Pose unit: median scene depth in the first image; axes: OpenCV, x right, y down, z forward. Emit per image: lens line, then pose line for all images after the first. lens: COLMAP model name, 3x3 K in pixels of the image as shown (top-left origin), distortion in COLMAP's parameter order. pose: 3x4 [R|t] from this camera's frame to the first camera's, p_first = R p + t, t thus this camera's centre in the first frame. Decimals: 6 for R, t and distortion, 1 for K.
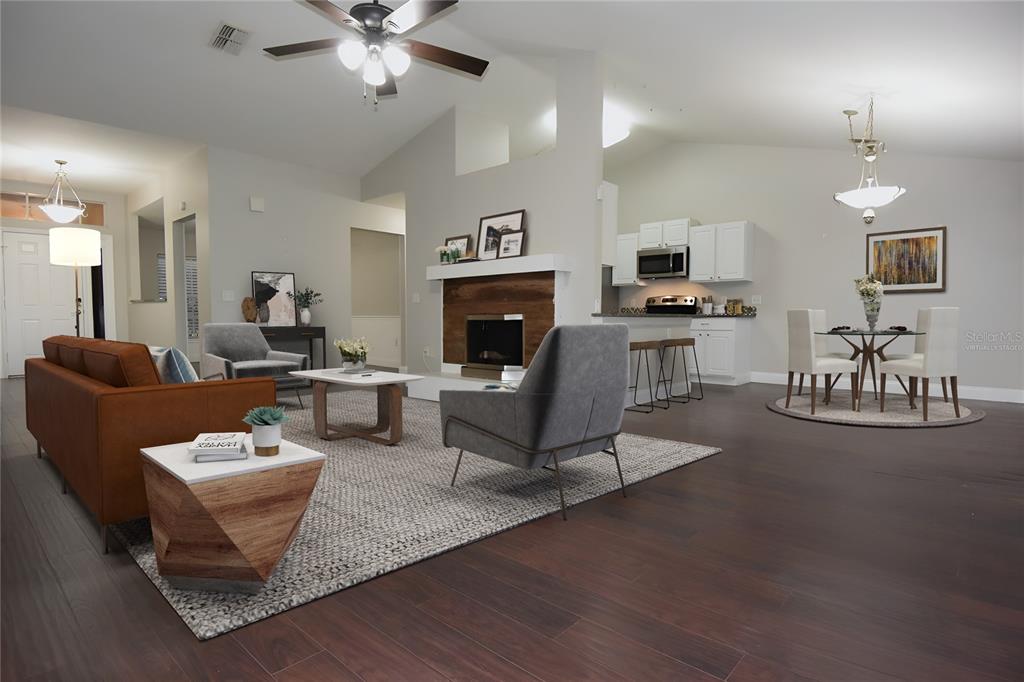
lens RADIAL K [[547.7, 0, 512.0], [0, 547.7, 341.0], [0, 0, 1]] dist [-0.000553, -0.000175]
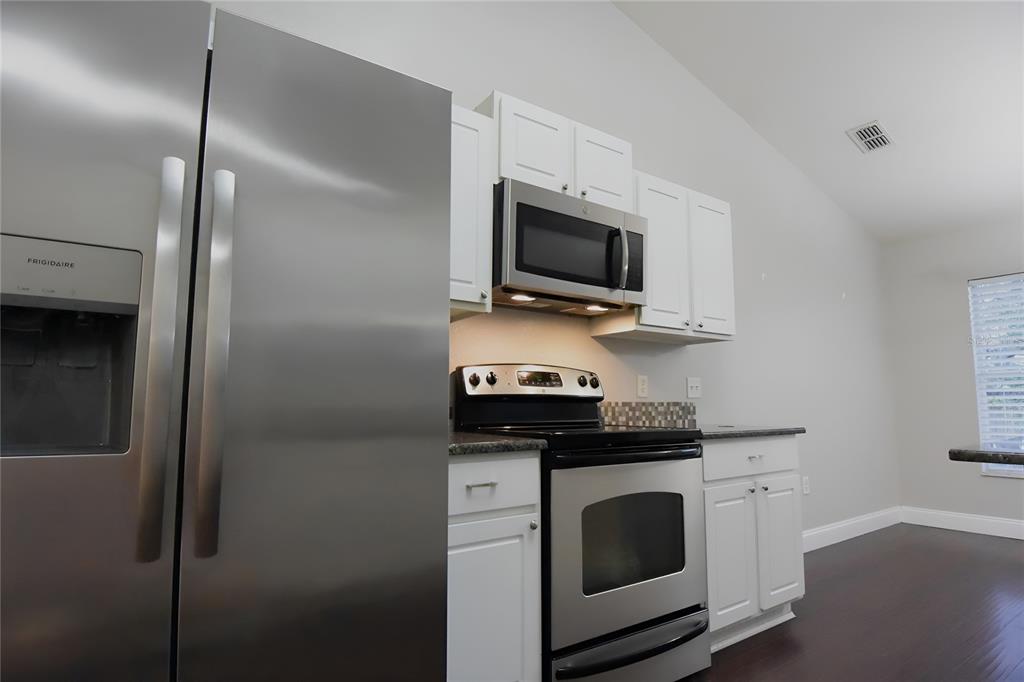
lens RADIAL K [[547.7, 0, 512.0], [0, 547.7, 341.0], [0, 0, 1]] dist [-0.000553, -0.000175]
pose [[0.202566, 0.107389, 0.973363, -0.013128], [0.039637, 0.992255, -0.117722, -0.062630], [-0.978466, 0.062427, 0.196741, 0.994534]]
